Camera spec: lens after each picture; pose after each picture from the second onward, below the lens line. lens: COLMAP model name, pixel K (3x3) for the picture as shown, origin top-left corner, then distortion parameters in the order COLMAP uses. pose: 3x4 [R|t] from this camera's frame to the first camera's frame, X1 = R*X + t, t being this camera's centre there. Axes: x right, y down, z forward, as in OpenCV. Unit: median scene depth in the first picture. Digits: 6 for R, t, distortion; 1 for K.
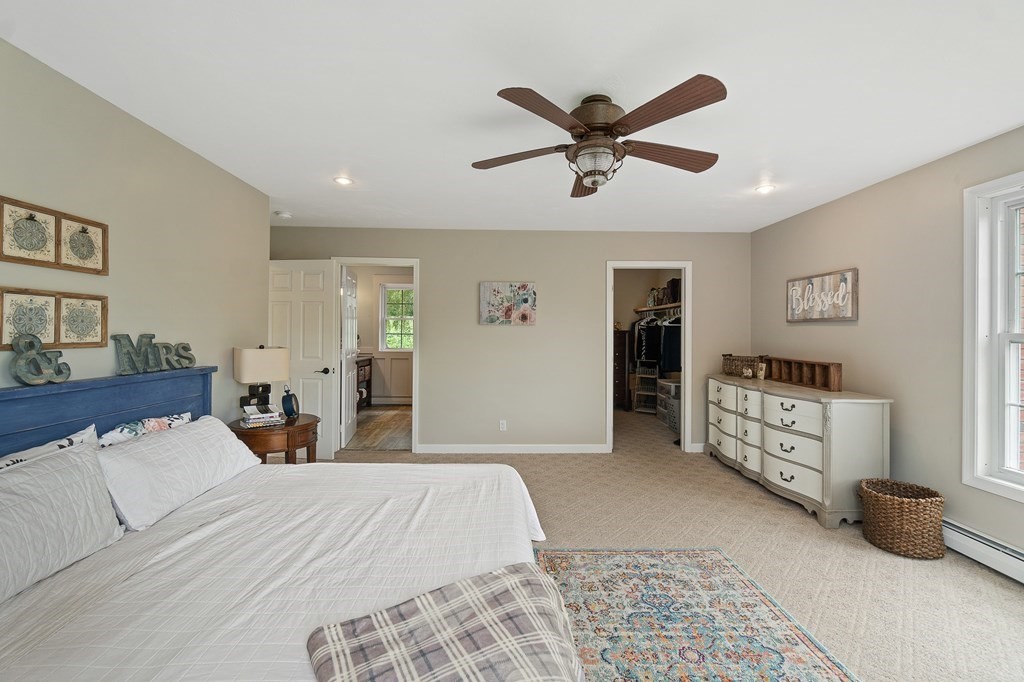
lens RADIAL K [[456.3, 0, 510.2], [0, 456.3, 334.0], [0, 0, 1]] dist [0.000406, 0.000137]
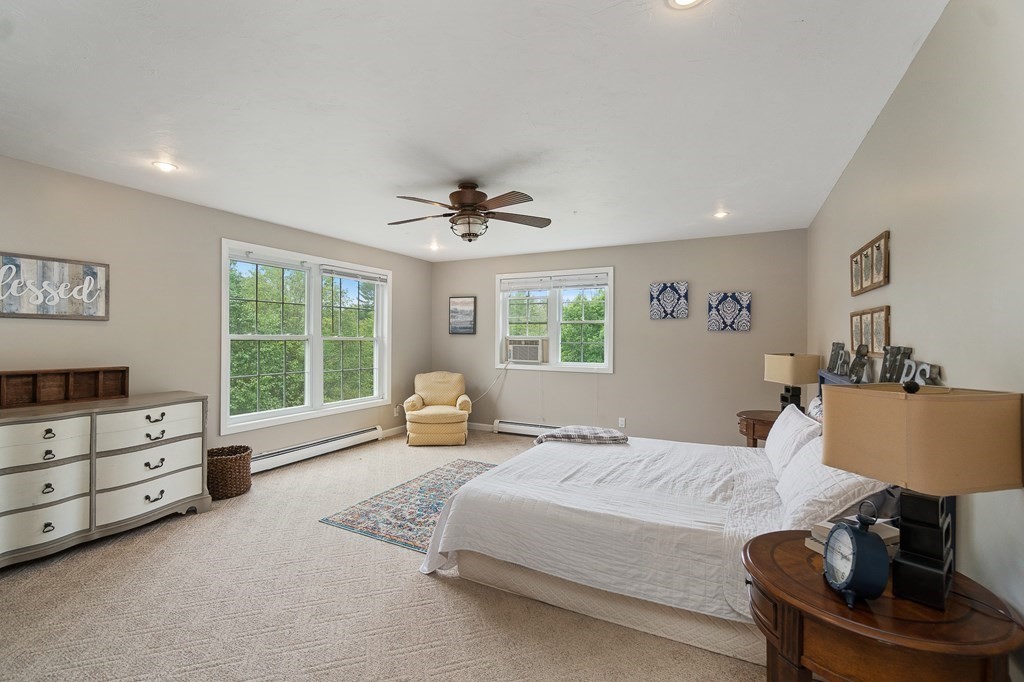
lens RADIAL K [[456.3, 0, 510.2], [0, 456.3, 334.0], [0, 0, 1]] dist [0.000406, 0.000137]
pose [[-0.883338, -0.011210, 0.468602, -0.409032], [-0.013673, 0.999905, -0.001854, -0.011541], [-0.468537, -0.008045, -0.883407, 1.420547]]
